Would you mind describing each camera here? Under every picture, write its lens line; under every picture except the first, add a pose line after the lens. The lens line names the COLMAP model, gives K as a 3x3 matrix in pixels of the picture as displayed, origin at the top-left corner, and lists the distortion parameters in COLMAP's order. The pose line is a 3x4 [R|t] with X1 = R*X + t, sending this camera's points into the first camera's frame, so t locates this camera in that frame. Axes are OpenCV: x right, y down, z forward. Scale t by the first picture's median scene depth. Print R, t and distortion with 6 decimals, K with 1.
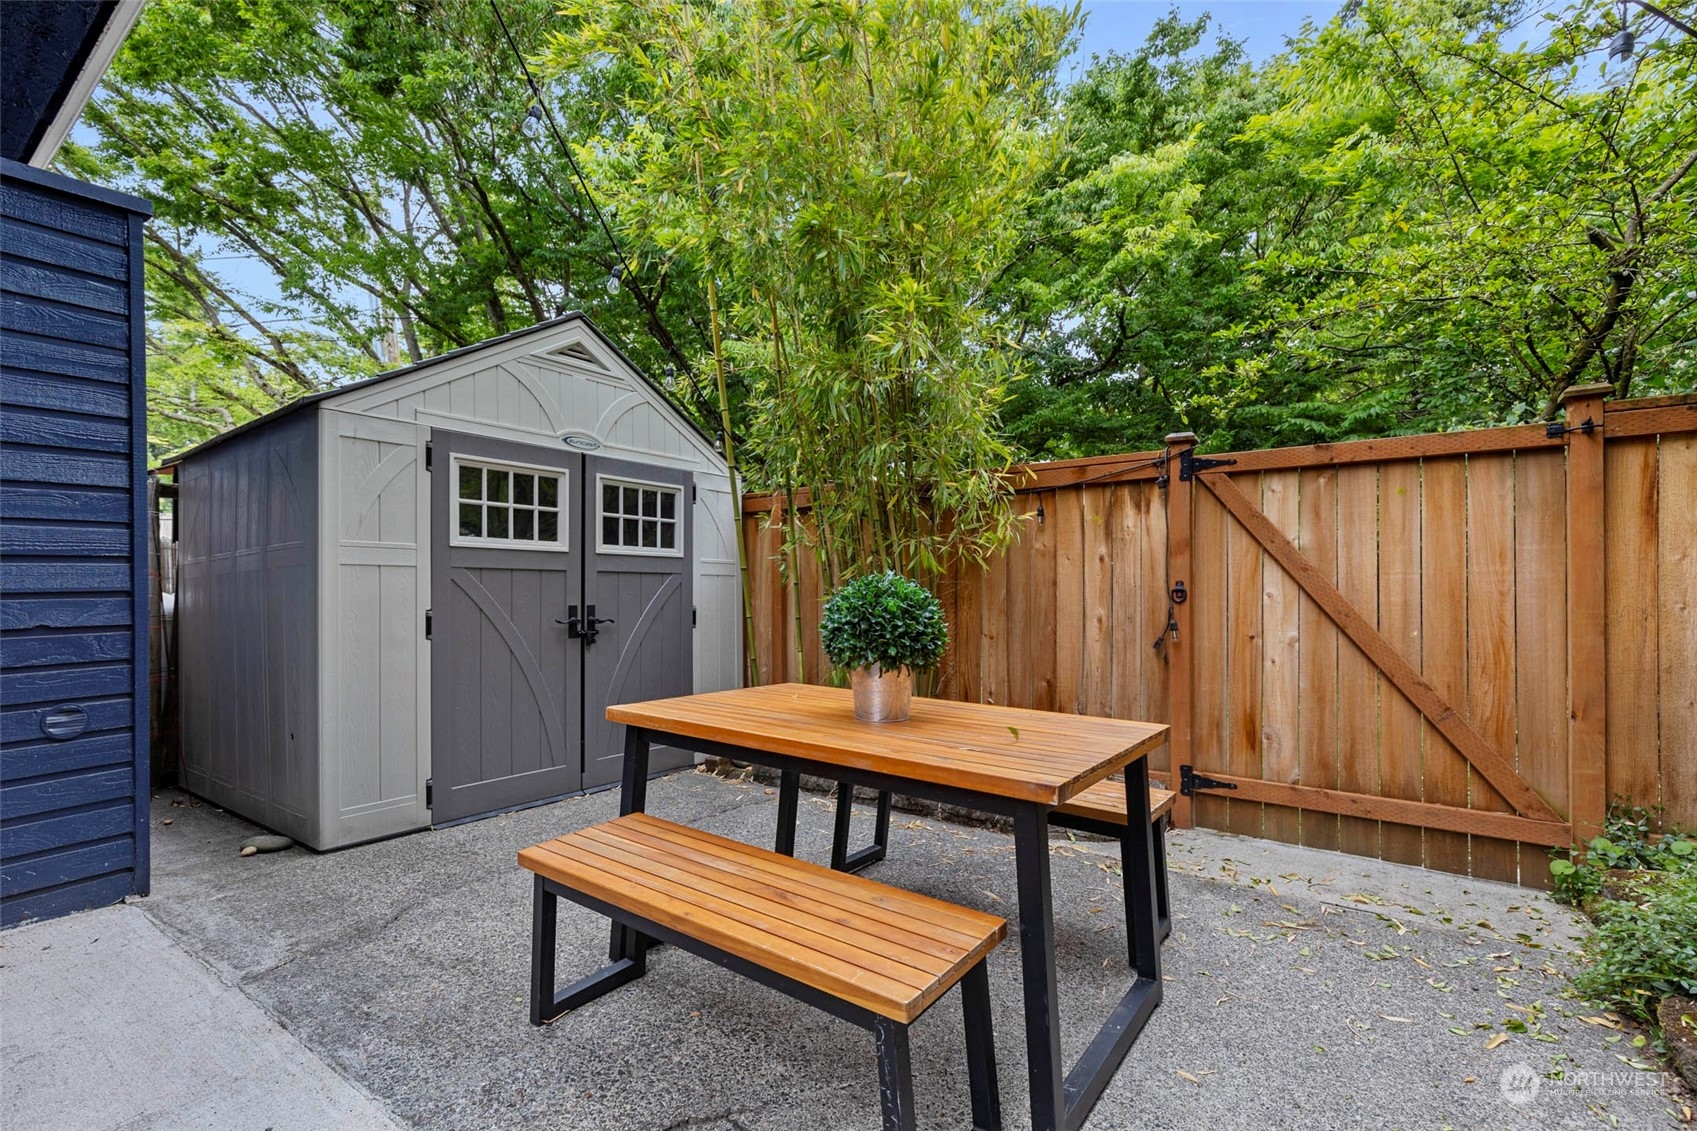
lens RADIAL K [[764.7, 0, 878.5], [0, 764.7, 588.3], [0, 0, 1]] dist [-0.002385, -0.000486]
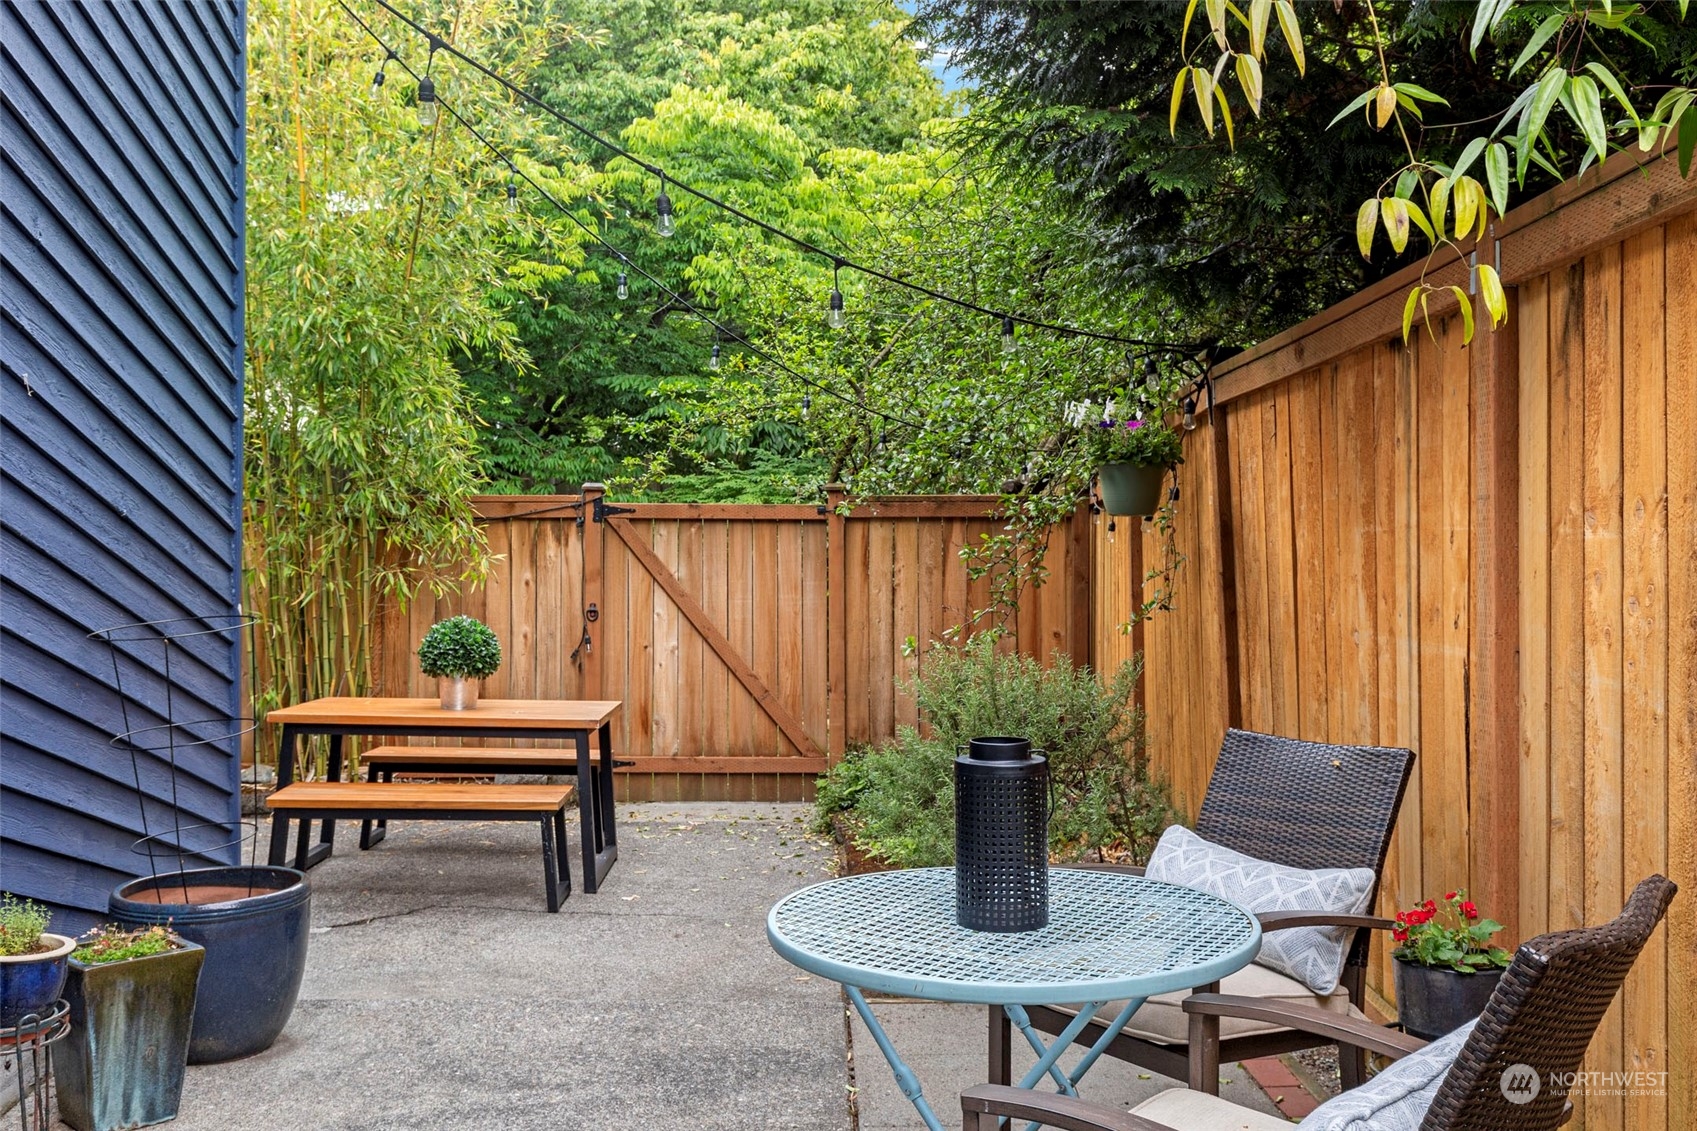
lens RADIAL K [[1504.4, 0, 847.8], [0, 1504.4, 559.2], [0, 0, 1]] dist [-0.000101, -0.000515]
pose [[0.804727, 0.000119, 0.593646, -0.769332], [-0.004622, 0.999971, 0.006064, -0.104219], [-0.593628, -0.007623, 0.804704, -1.287290]]
